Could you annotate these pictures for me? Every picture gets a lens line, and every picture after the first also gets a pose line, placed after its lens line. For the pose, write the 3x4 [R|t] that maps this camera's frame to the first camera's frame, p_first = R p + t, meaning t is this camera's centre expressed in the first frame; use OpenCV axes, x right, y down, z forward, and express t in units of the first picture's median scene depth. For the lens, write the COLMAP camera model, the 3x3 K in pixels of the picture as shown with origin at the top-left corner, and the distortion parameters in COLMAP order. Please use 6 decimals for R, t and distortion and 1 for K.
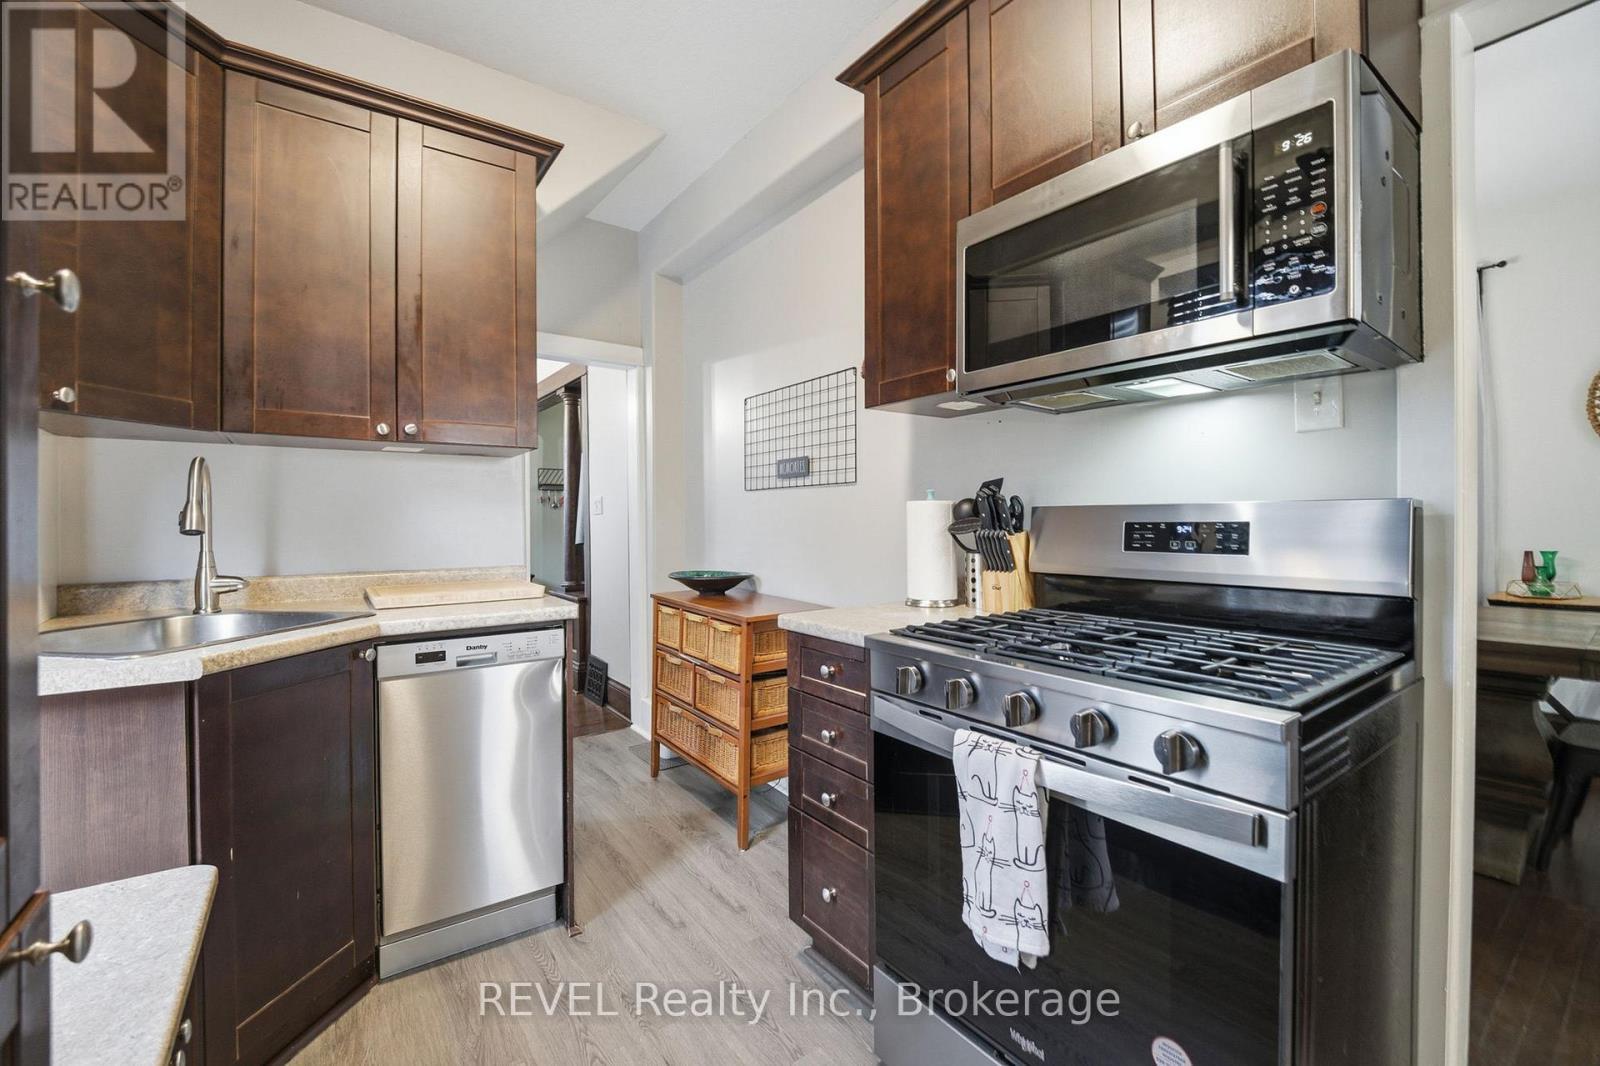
lens RADIAL K [[677.2, 0, 815.1], [0, 677.2, 528.5], [0, 0, 1]] dist [-0.008924, -0.001116]
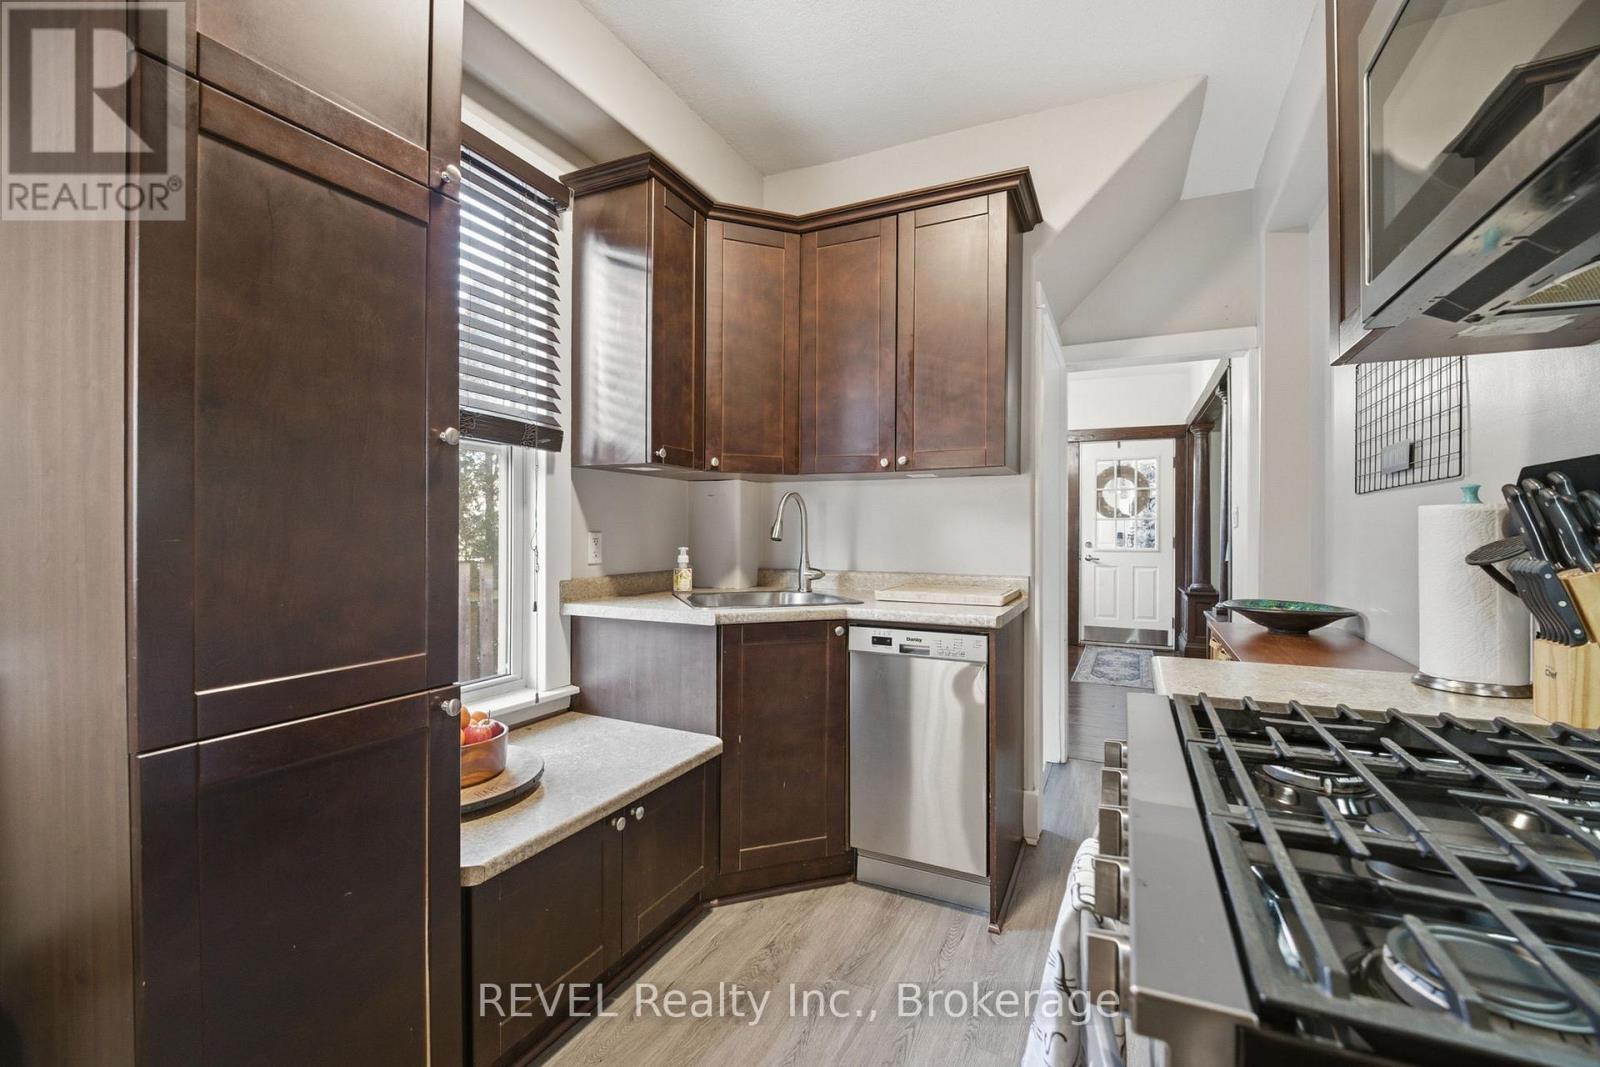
lens RADIAL K [[677.2, 0, 799.9], [0, 677.2, 534.2], [0, 0, 1]] dist [-0.008924, -0.001116]
pose [[0.452091, 0.008612, -0.891930, 0.456208], [-0.017670, 0.999844, 0.000698, -0.006820], [0.891797, 0.015445, 0.452173, 0.271970]]
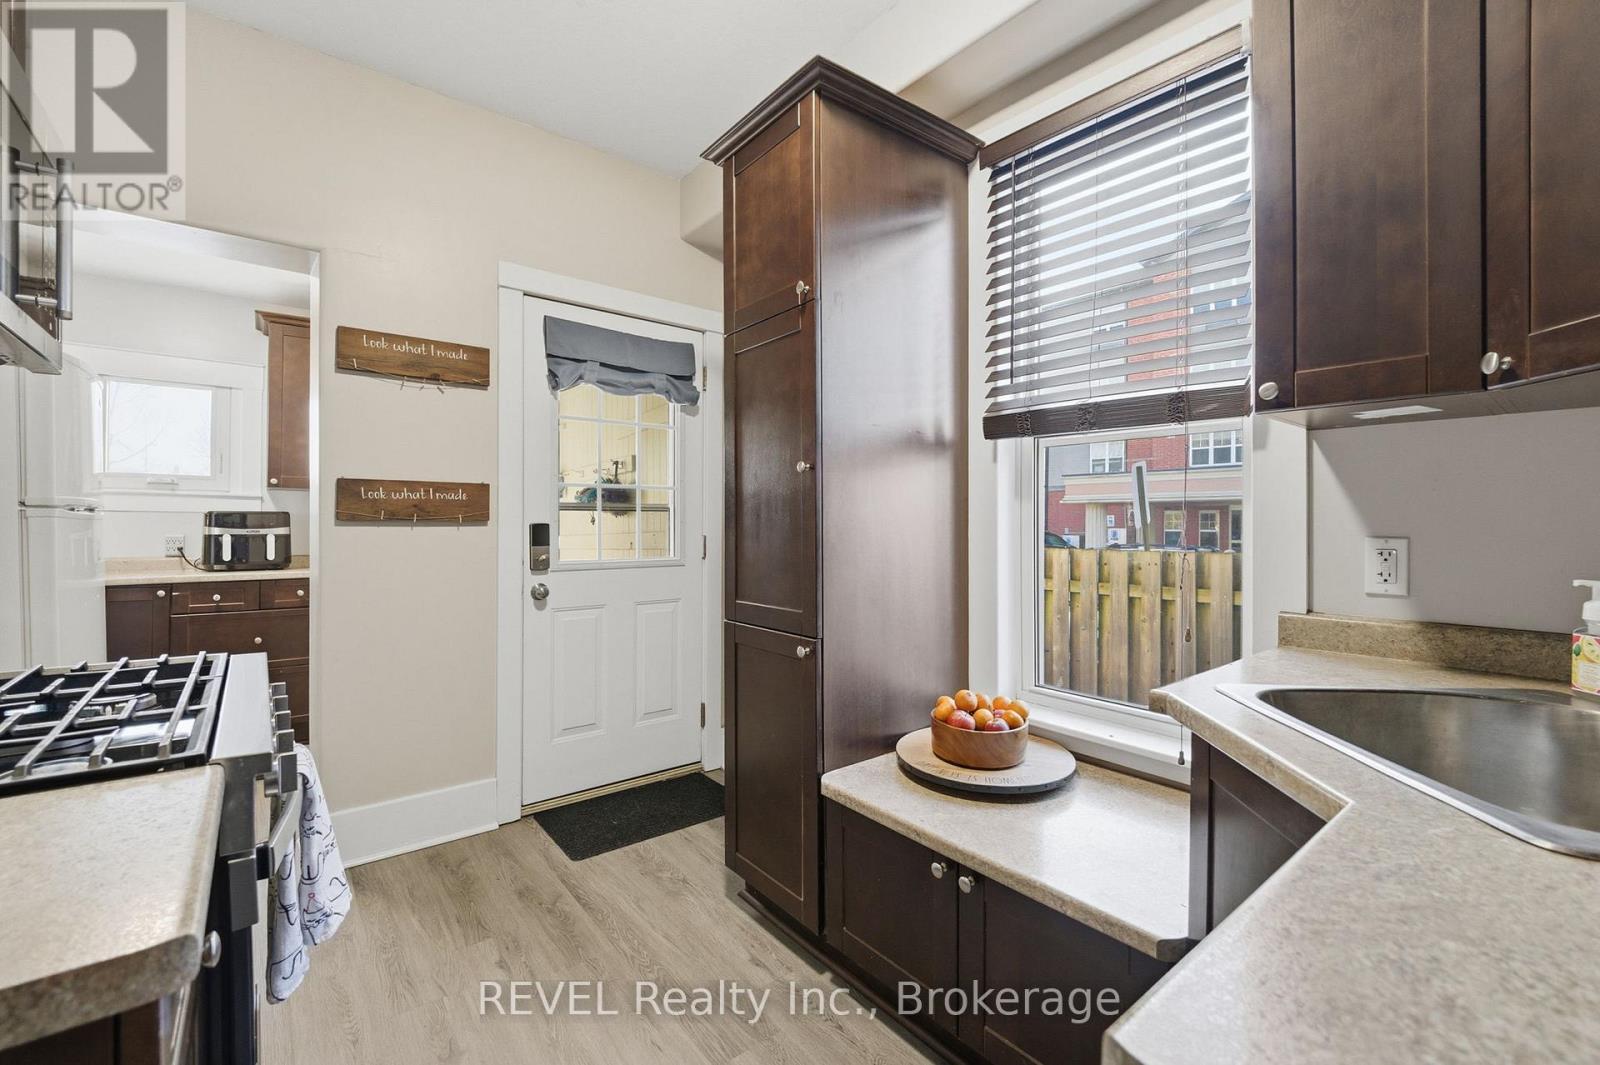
lens RADIAL K [[677.2, 0, 791.7], [0, 677.2, 524.7], [0, 0, 1]] dist [-0.008924, -0.001116]
pose [[-0.999981, -0.002244, -0.005756, -0.447437], [-0.002335, 0.999870, 0.015923, -0.030666], [0.005719, 0.015936, -0.999857, 1.468210]]
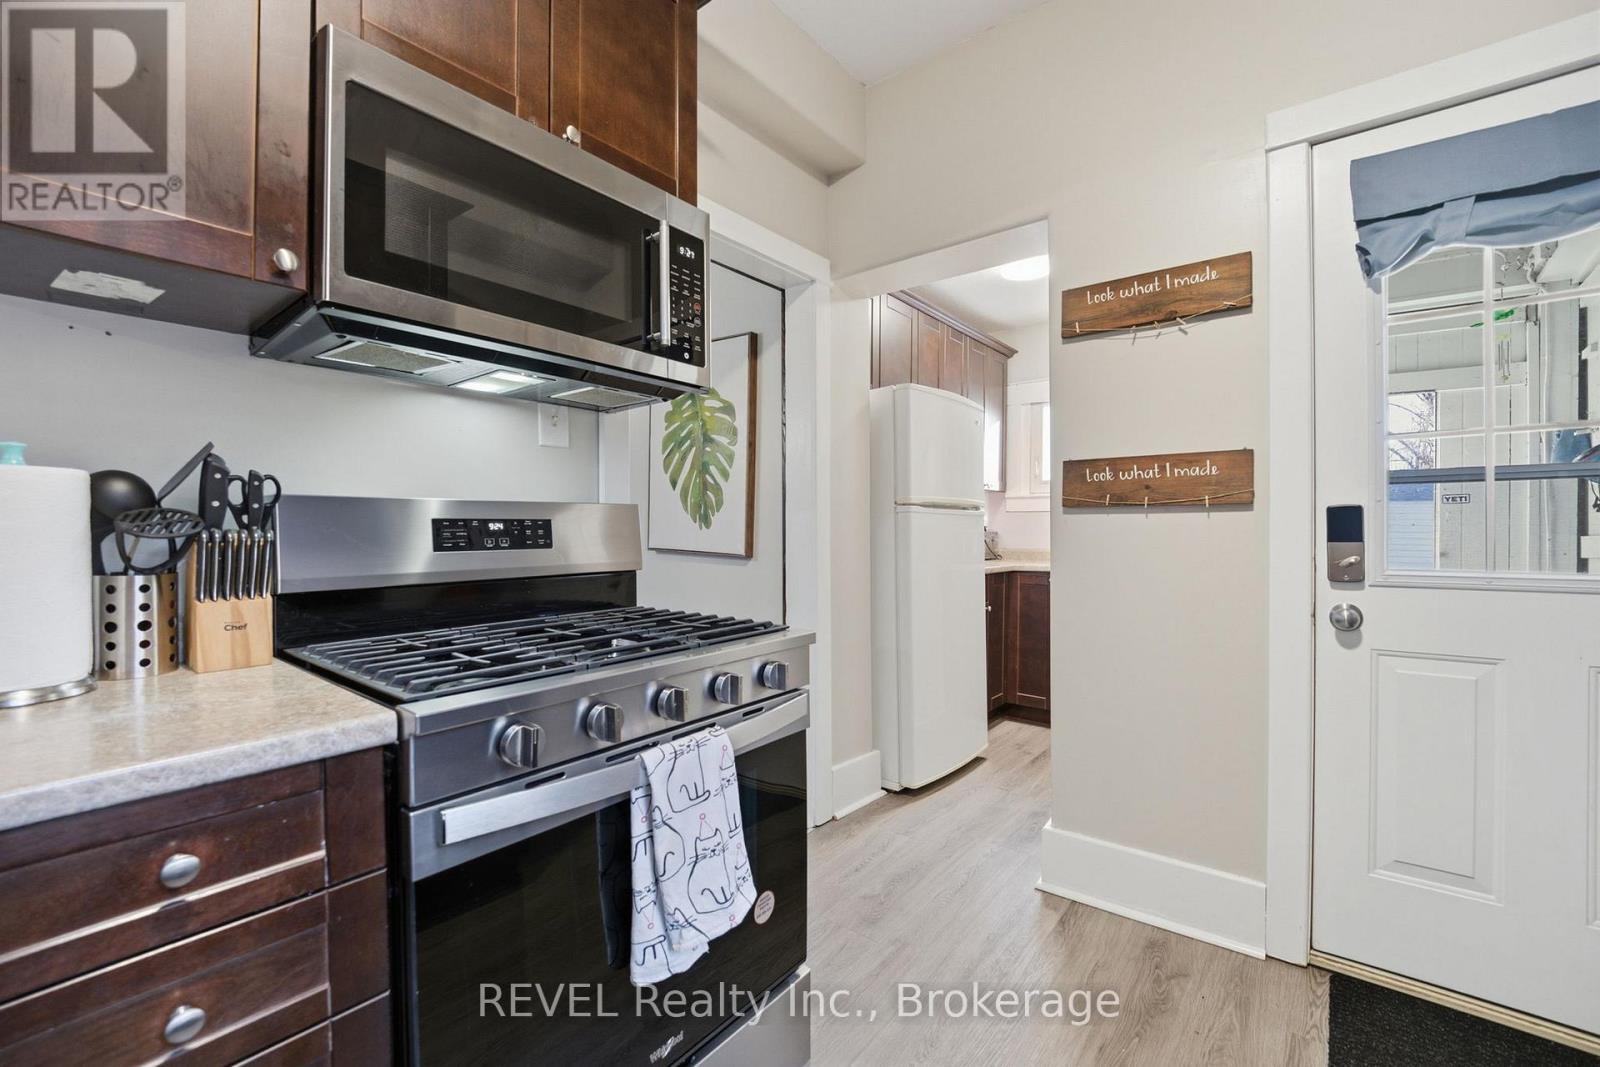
lens RADIAL K [[677.2, 0, 797.5], [0, 677.2, 535.5], [0, 0, 1]] dist [-0.008924, -0.001116]
pose [[-0.243700, -0.005120, 0.969837, -0.598224], [0.013708, 0.999868, 0.008723, 0.013753], [-0.969754, 0.015421, -0.243598, 0.914633]]
